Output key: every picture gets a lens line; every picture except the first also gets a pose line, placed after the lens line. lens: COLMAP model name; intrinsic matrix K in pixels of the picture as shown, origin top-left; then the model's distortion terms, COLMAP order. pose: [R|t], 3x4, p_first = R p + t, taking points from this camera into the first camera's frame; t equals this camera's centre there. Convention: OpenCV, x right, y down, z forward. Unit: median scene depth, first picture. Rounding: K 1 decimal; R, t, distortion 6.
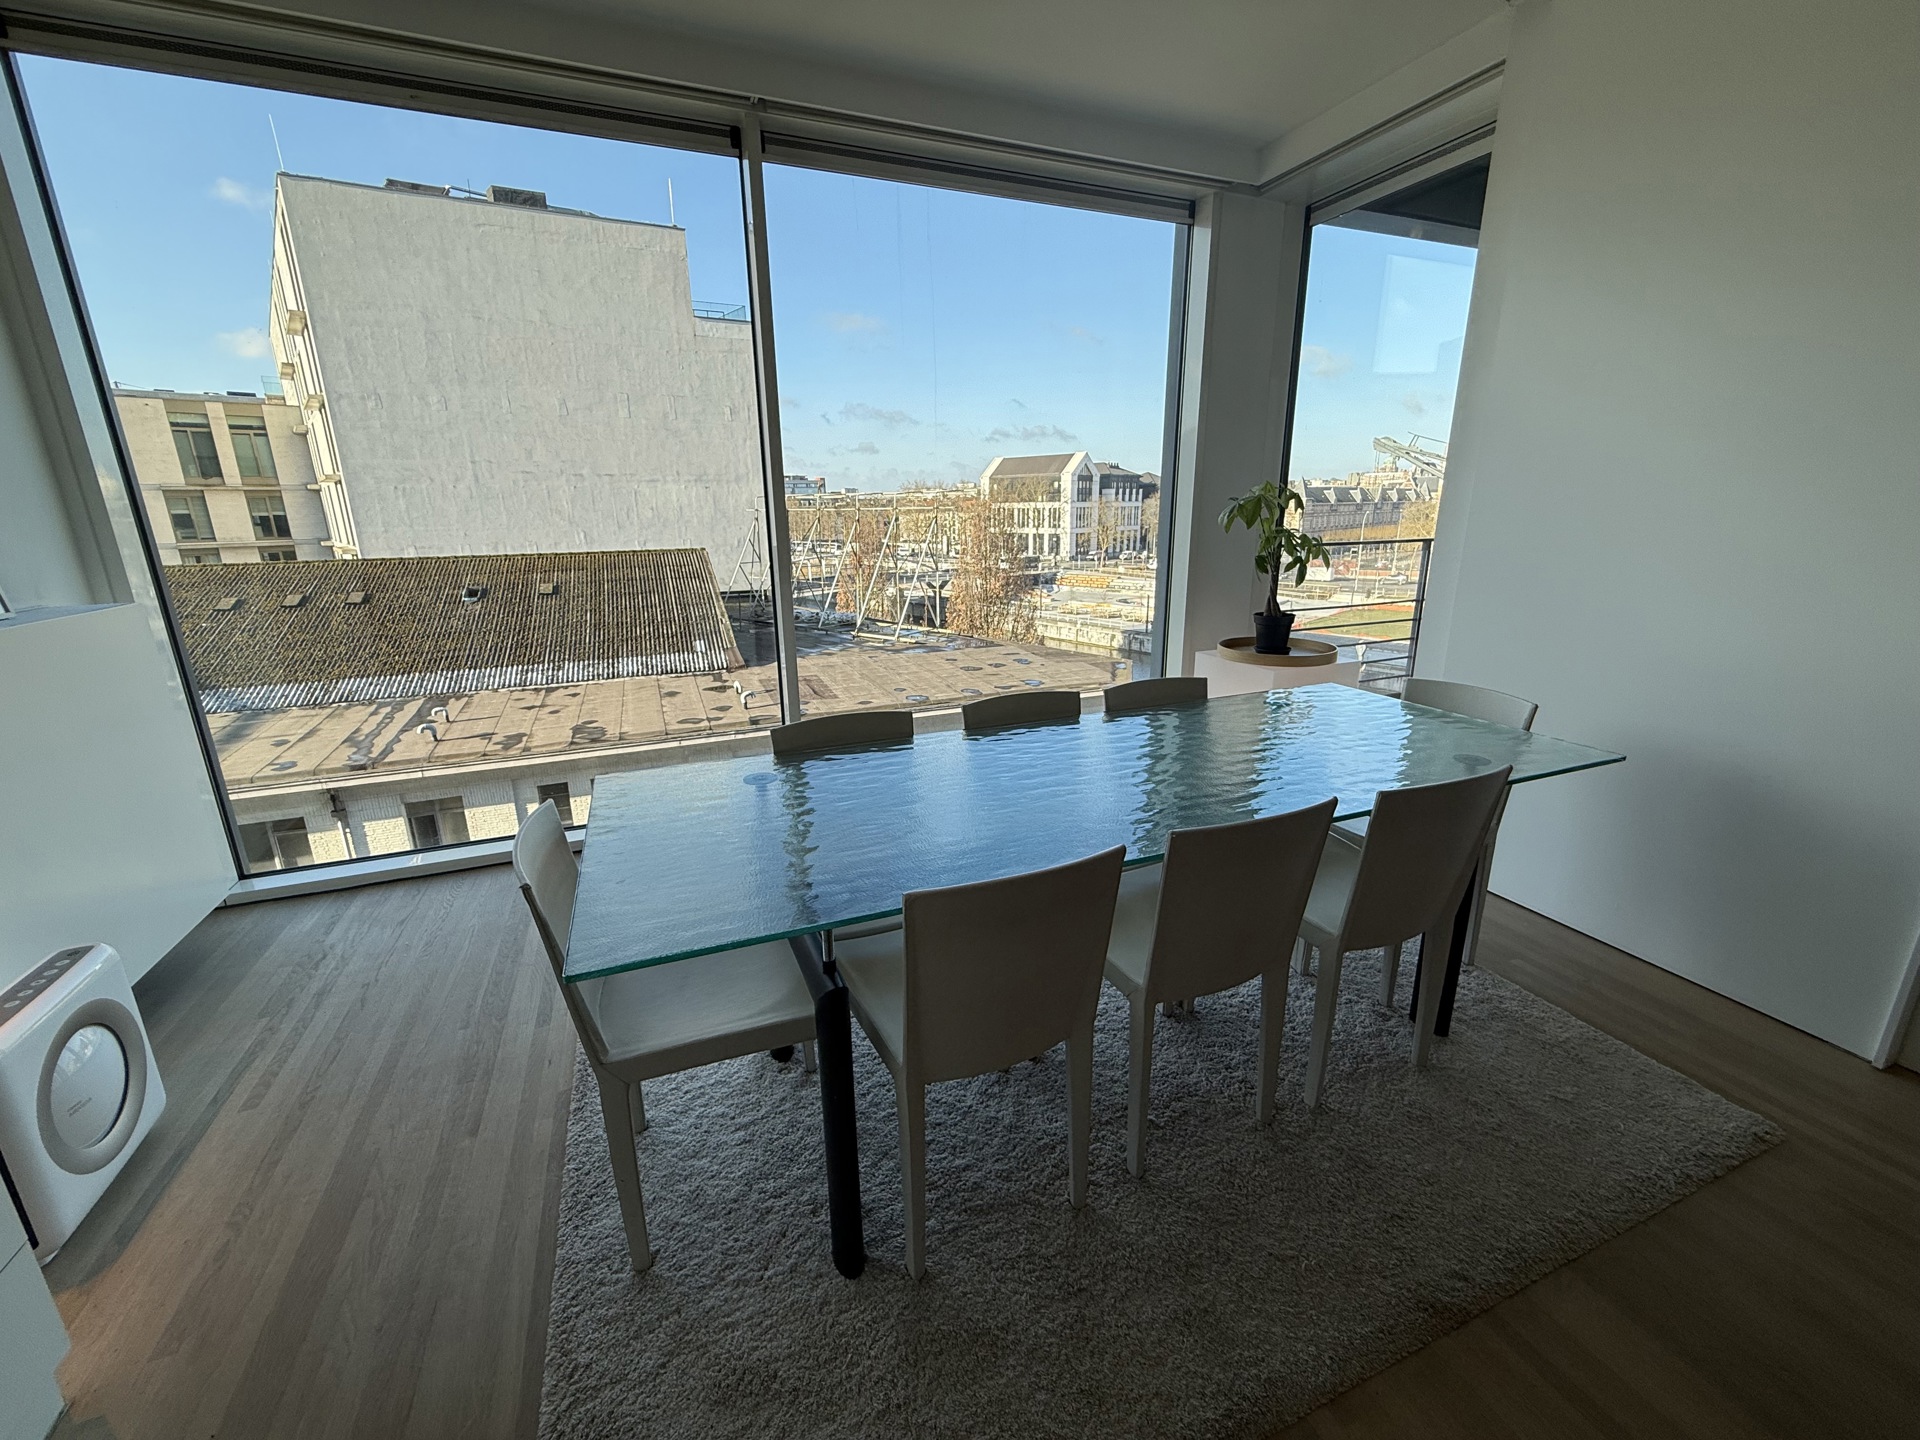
lens RADIAL K [[763.7, 0, 954.0], [0, 763.7, 716.5], [0, 0, 1]] dist [-0.003429, -0.000642]
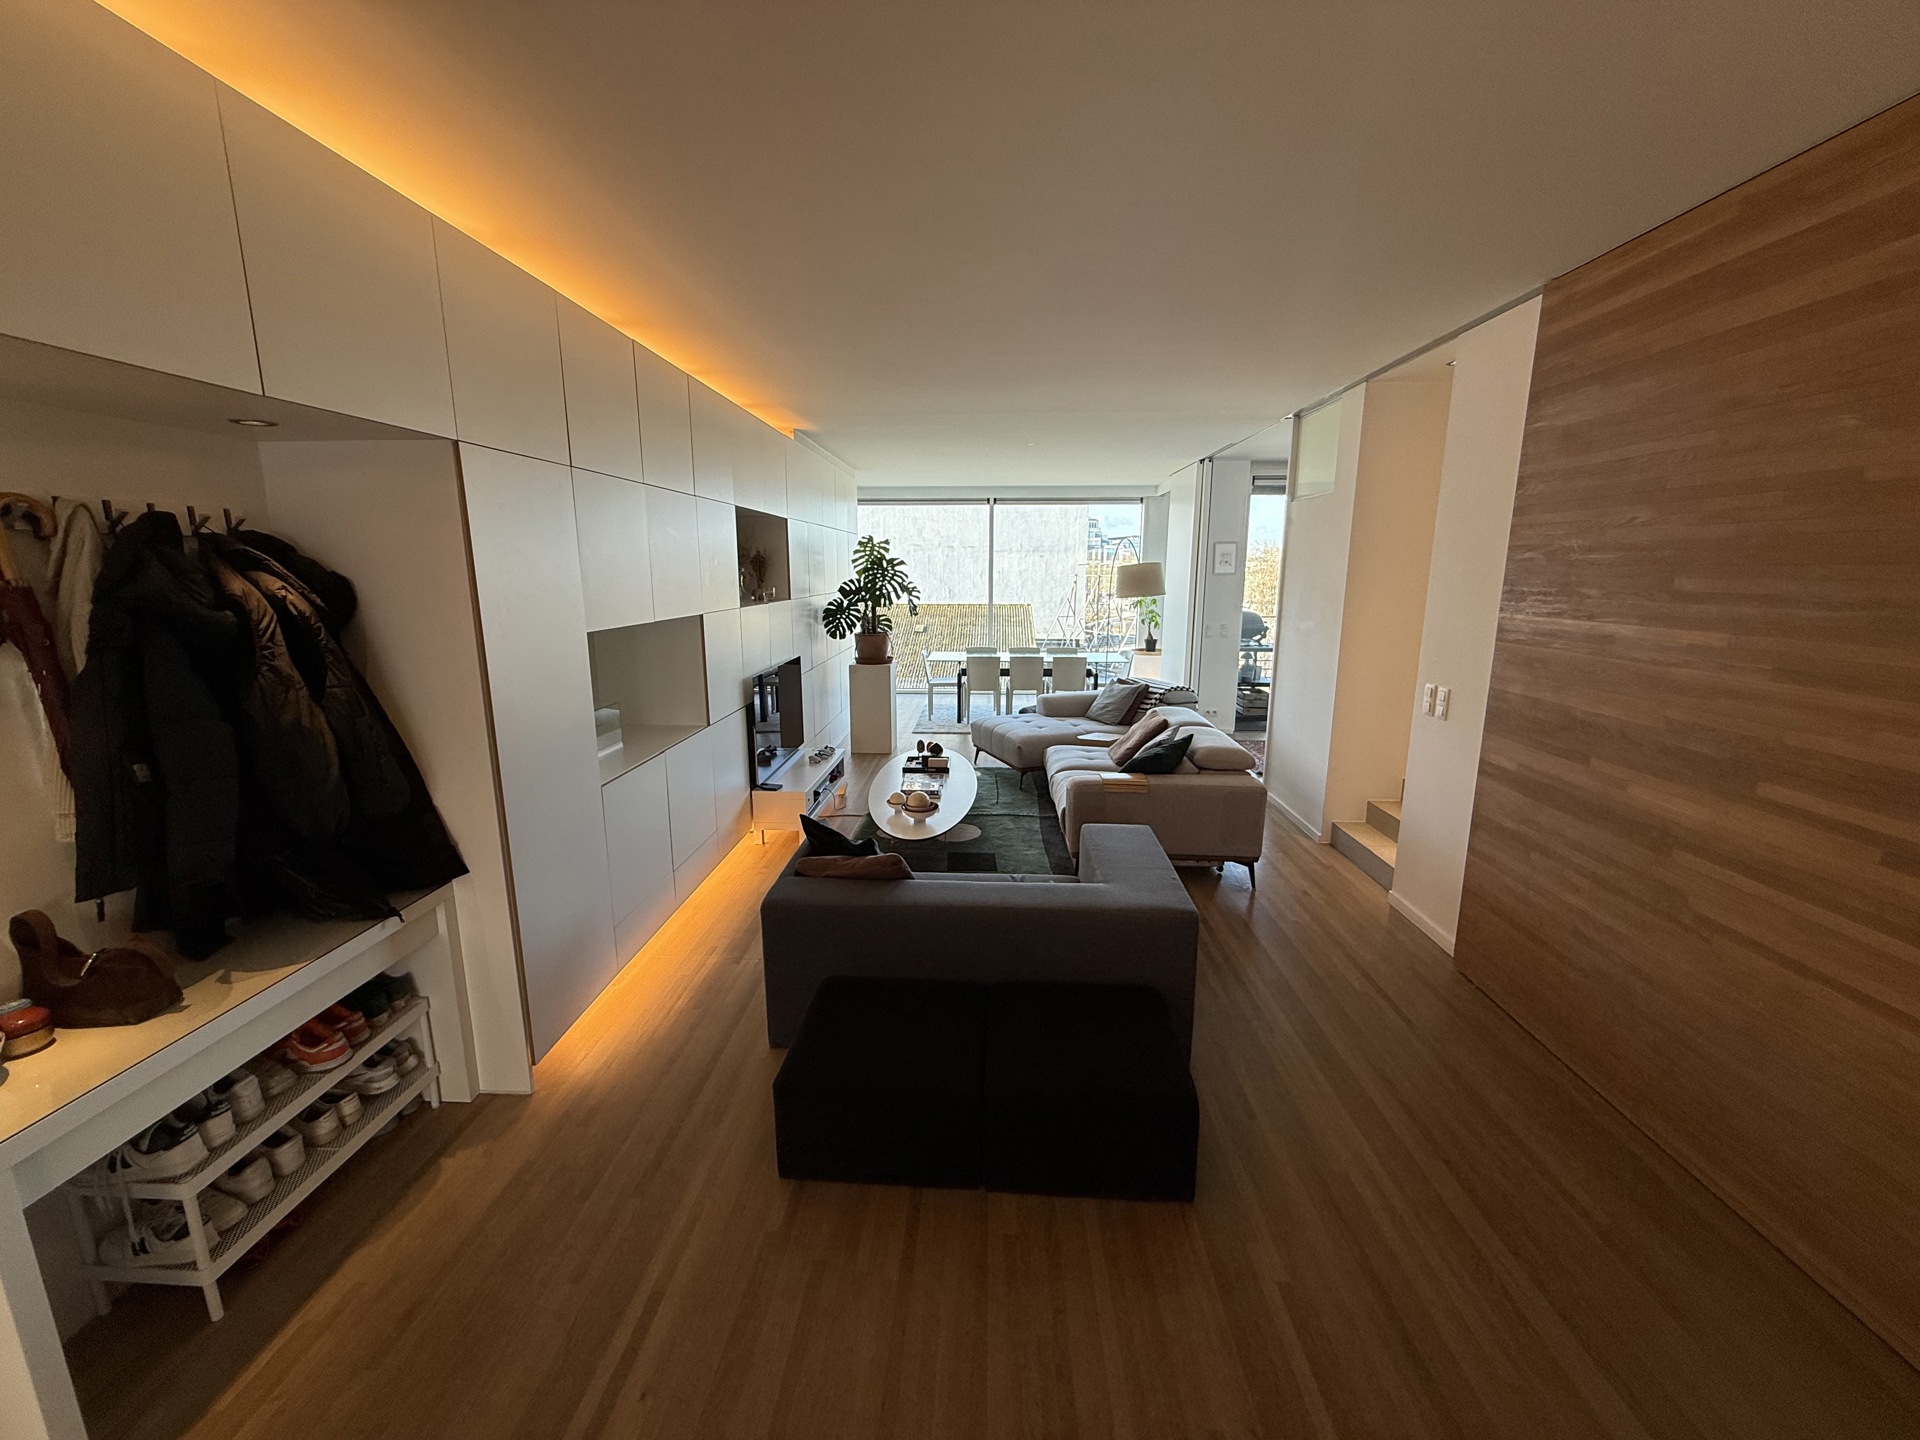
lens RADIAL K [[763.7, 0, 958.3], [0, 763.7, 720.6], [0, 0, 1]] dist [-0.003429, -0.000642]
pose [[0.907241, 0.096642, -0.409358, 0.095030], [-0.123222, 0.991613, -0.038990, 0.035936], [0.402157, 0.085816, 0.911540, -0.184460]]
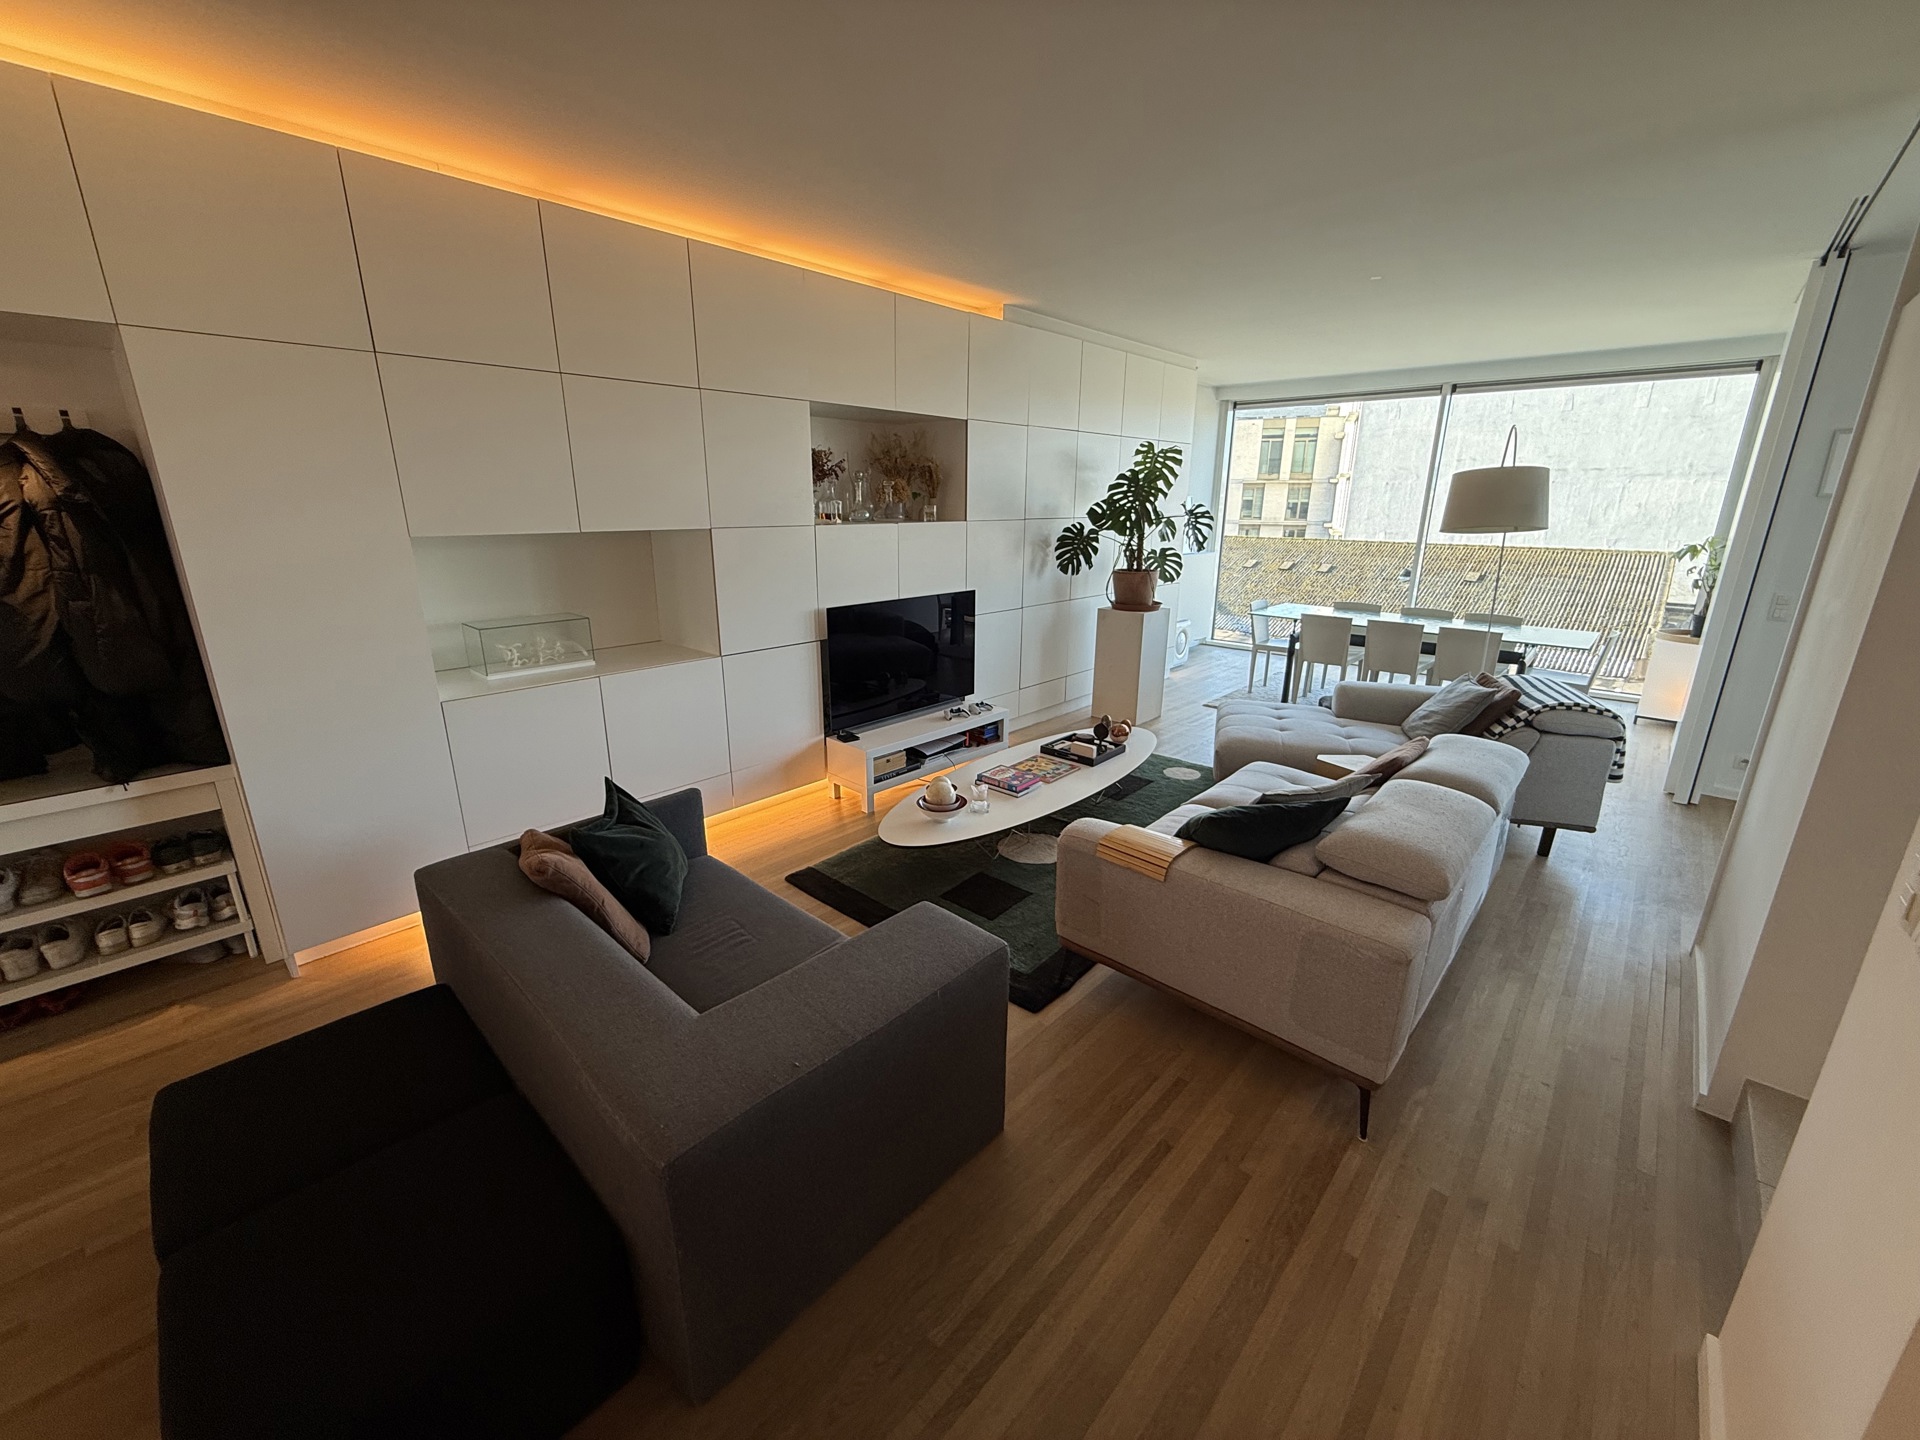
lens RADIAL K [[763.7, 0, 949.3], [0, 763.7, 712.8], [0, 0, 1]] dist [-0.003429, -0.000642]
pose [[0.417186, 0.260322, -0.870740, 0.118876], [-0.247757, 0.954386, 0.166625, 0.018900], [0.874398, 0.146219, 0.462653, -0.112282]]
